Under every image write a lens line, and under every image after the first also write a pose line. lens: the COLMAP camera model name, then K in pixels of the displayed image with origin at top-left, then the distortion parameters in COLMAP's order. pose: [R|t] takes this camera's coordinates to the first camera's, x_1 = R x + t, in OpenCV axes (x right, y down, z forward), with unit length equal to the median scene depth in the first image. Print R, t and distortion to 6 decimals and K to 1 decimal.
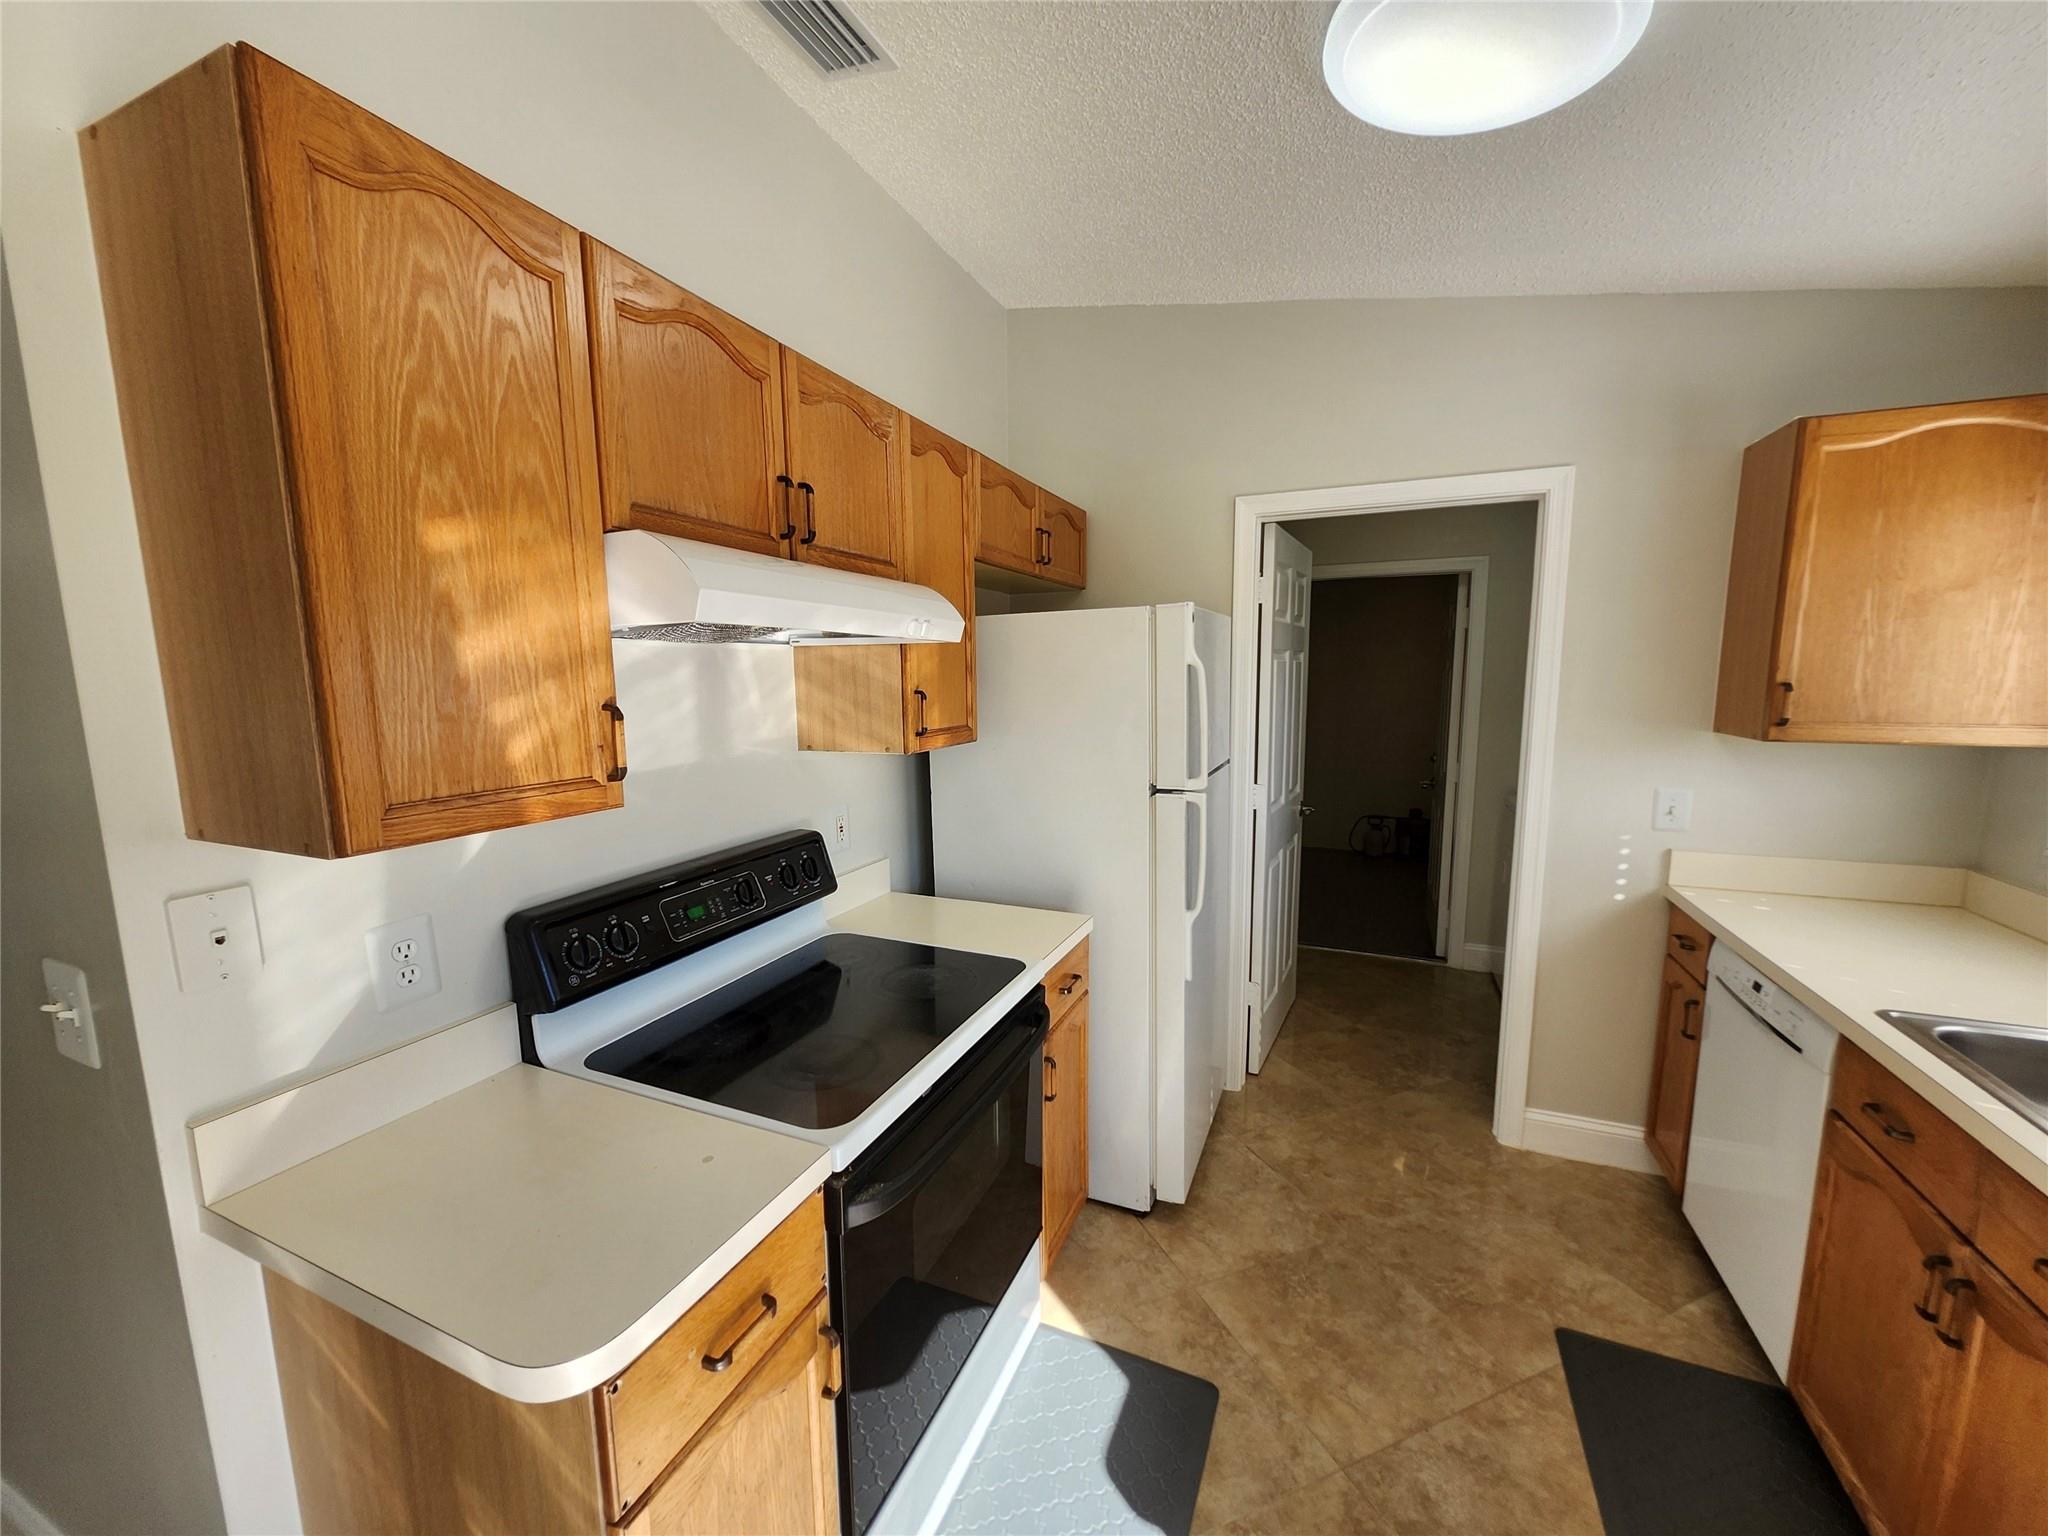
lens RADIAL K [[801.5, 0, 1012.7], [0, 801.5, 785.3], [0, 0, 1]] dist [-0.001681, -0.000625]
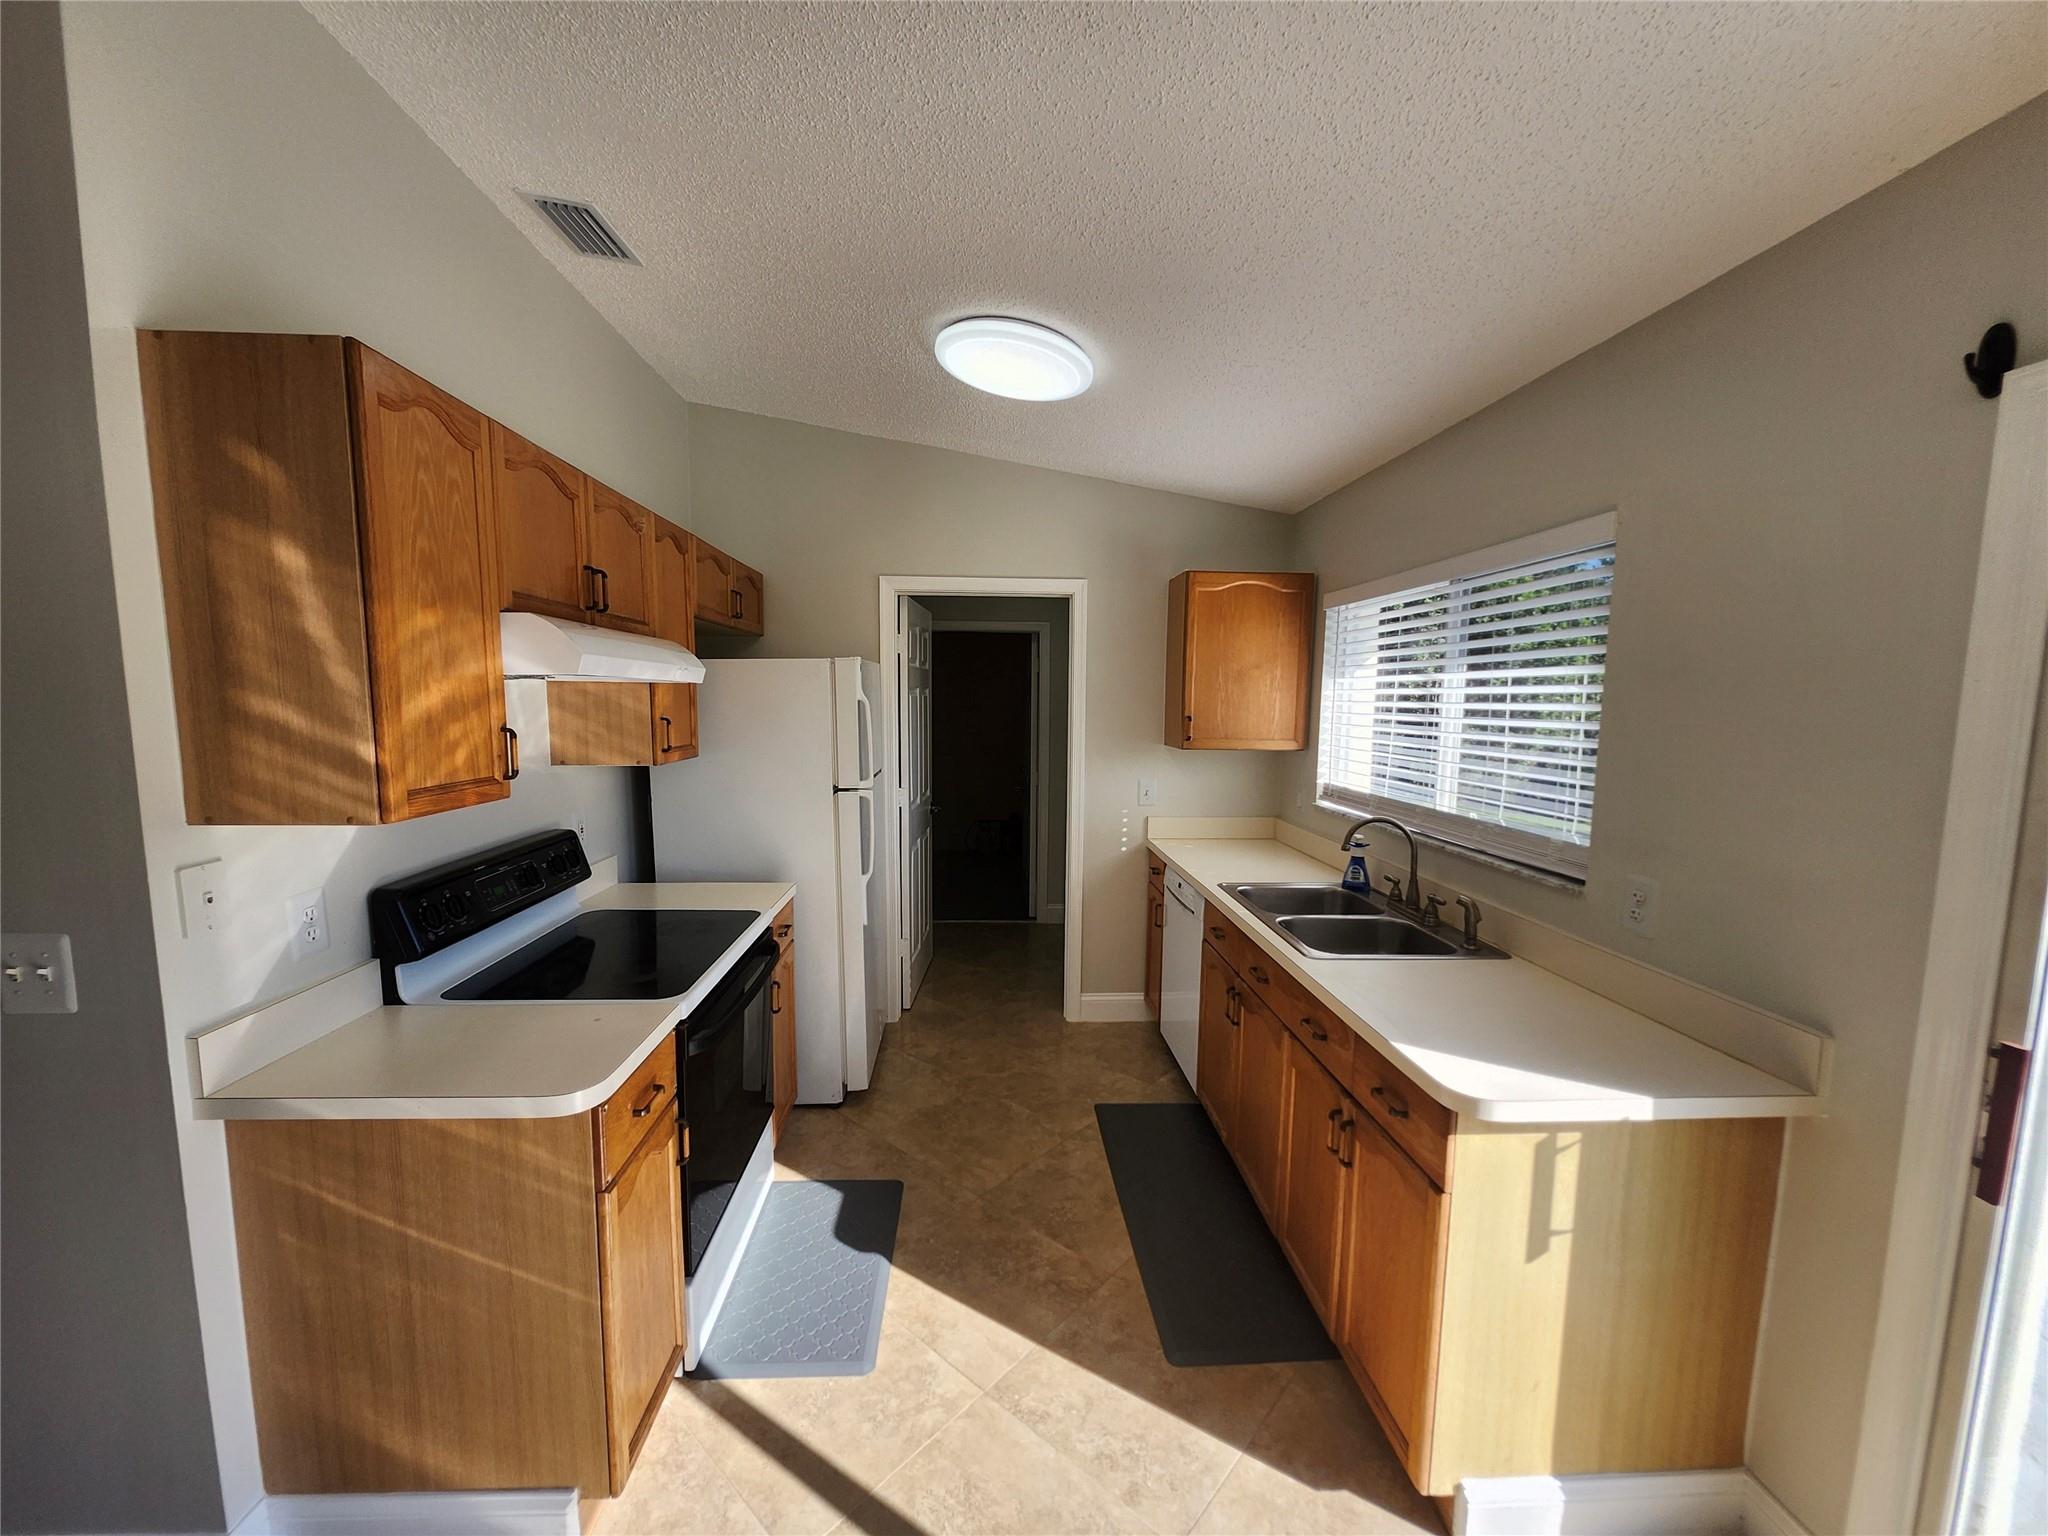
lens RADIAL K [[801.5, 0, 1003.8], [0, 801.5, 781.0], [0, 0, 1]] dist [-0.001681, -0.000625]
pose [[0.899752, -0.027260, 0.435548, -0.190720], [0.042327, 0.998793, -0.024926, 0.043699], [-0.434343, 0.040862, 0.899820, -0.430703]]
